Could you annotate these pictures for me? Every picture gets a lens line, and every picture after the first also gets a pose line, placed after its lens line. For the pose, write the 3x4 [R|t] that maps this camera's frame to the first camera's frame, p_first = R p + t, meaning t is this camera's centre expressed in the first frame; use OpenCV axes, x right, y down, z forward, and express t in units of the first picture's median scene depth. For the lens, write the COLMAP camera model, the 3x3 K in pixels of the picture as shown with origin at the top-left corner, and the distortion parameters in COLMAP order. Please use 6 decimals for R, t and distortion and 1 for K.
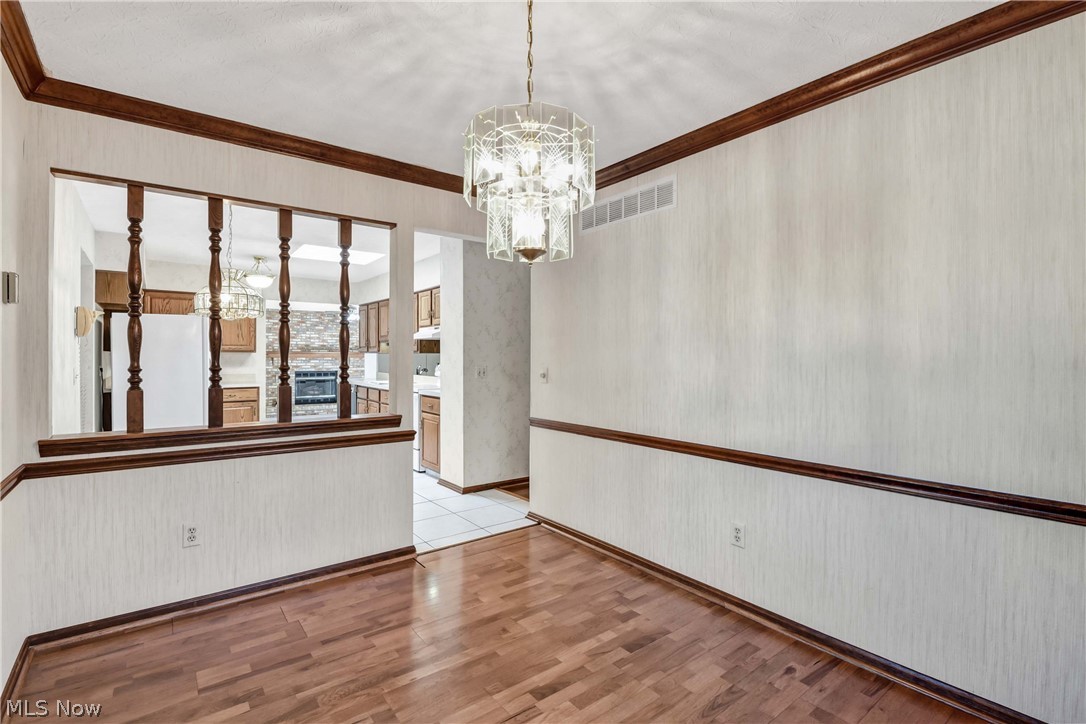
lens RADIAL K [[506.8, 0, 544.3], [0, 506.8, 354.6], [0, 0, 1]] dist [-0.015882, -0.001228]
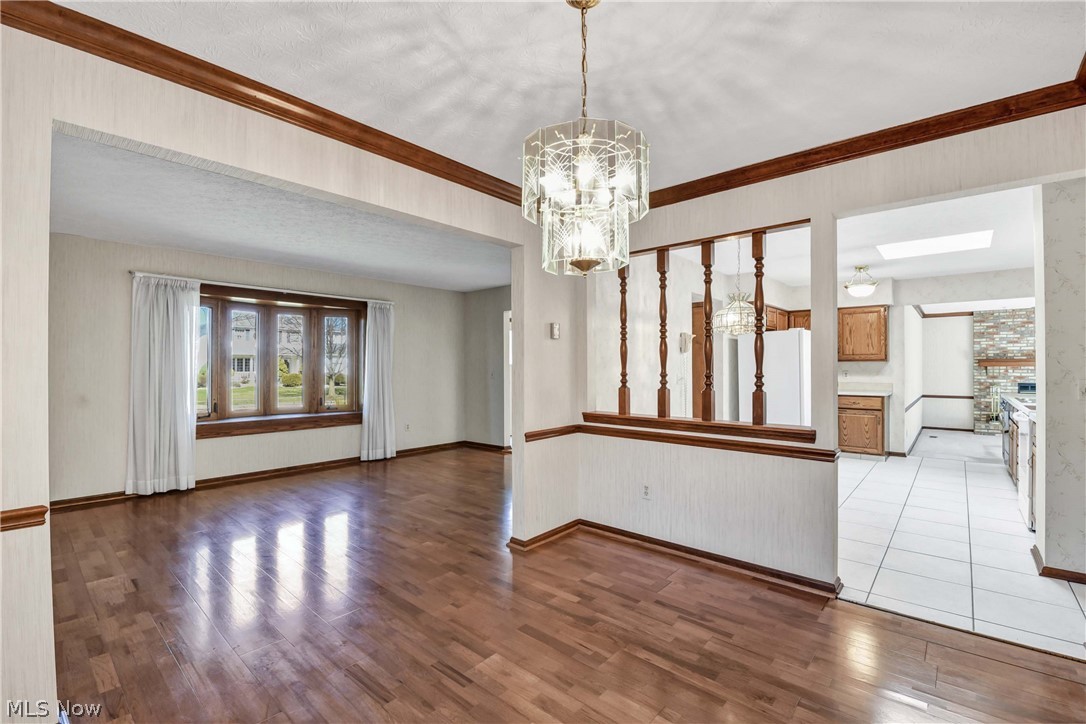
lens RADIAL K [[477.2, 0, 539.4], [0, 477.2, 362.1], [0, 0, 1]] dist [-0.012687, -0.003351]
pose [[0.174320, -0.008794, -0.984650, 0.548785], [0.006380, 0.999949, -0.007801, 0.002178], [0.984668, -0.004922, 0.174367, 0.446330]]
